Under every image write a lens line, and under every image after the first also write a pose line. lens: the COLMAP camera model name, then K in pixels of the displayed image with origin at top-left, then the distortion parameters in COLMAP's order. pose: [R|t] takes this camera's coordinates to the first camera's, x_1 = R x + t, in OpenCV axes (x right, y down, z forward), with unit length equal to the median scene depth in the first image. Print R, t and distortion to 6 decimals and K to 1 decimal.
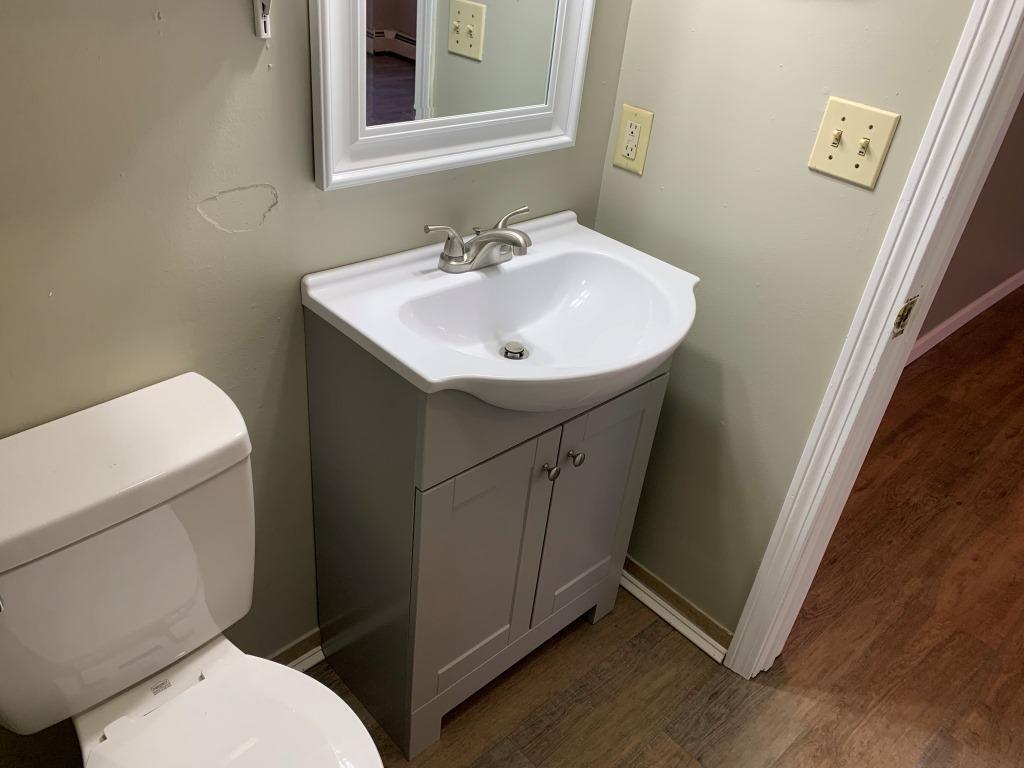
lens RADIAL K [[784.0, 0, 509.6], [0, 784.0, 392.8], [0, 0, 1]] dist [0.030423, -0.018862]
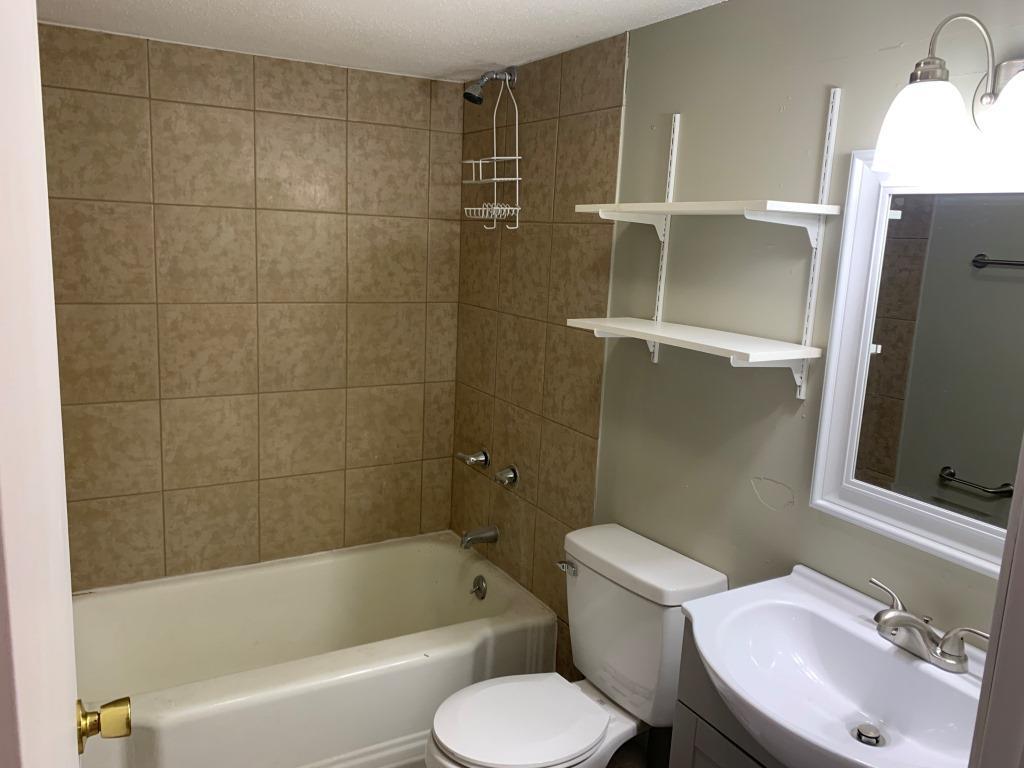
lens RADIAL K [[784.0, 0, 490.6], [0, 784.0, 380.8], [0, 0, 1]] dist [0.030423, -0.018862]
pose [[-0.227165, 0.078754, -0.970667, 0.809328], [-0.590133, 0.781746, 0.201535, -0.249274], [0.774686, 0.618604, -0.131110, 0.404052]]
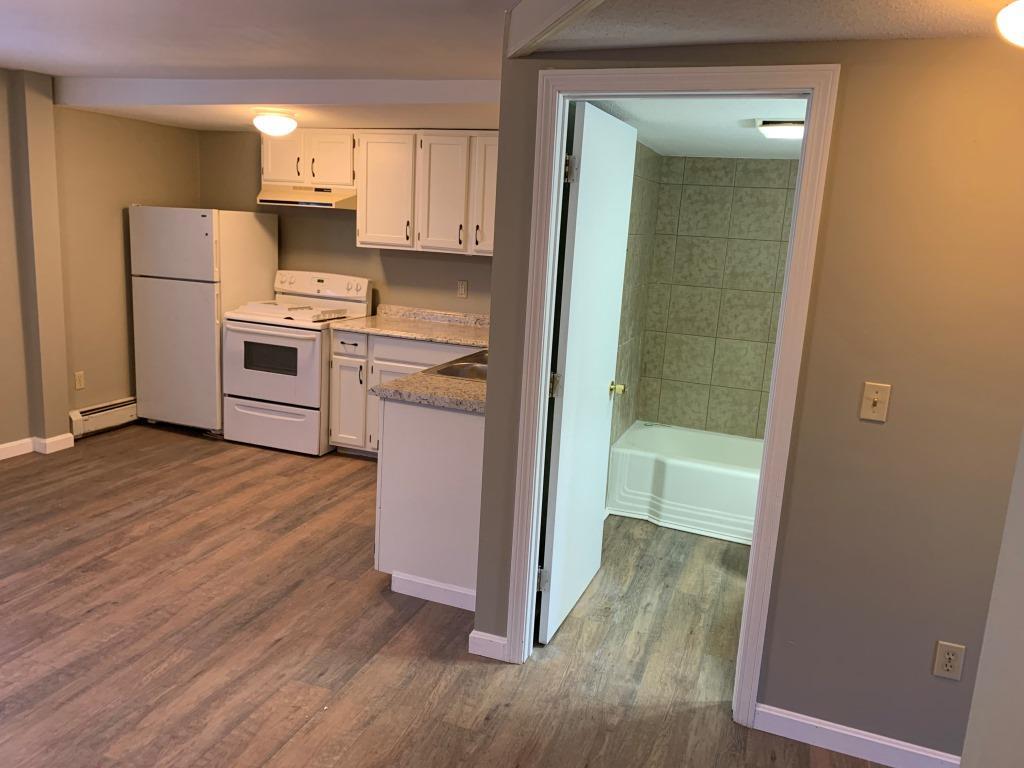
lens RADIAL K [[784.0, 0, 510.8], [0, 784.0, 379.3], [0, 0, 1]] dist [0.030423, -0.018862]
pose [[-0.880991, -0.050304, -0.470452, 1.503800], [-0.365245, 0.704365, 0.608660, -0.904114], [0.300752, 0.708054, -0.638912, 1.435101]]
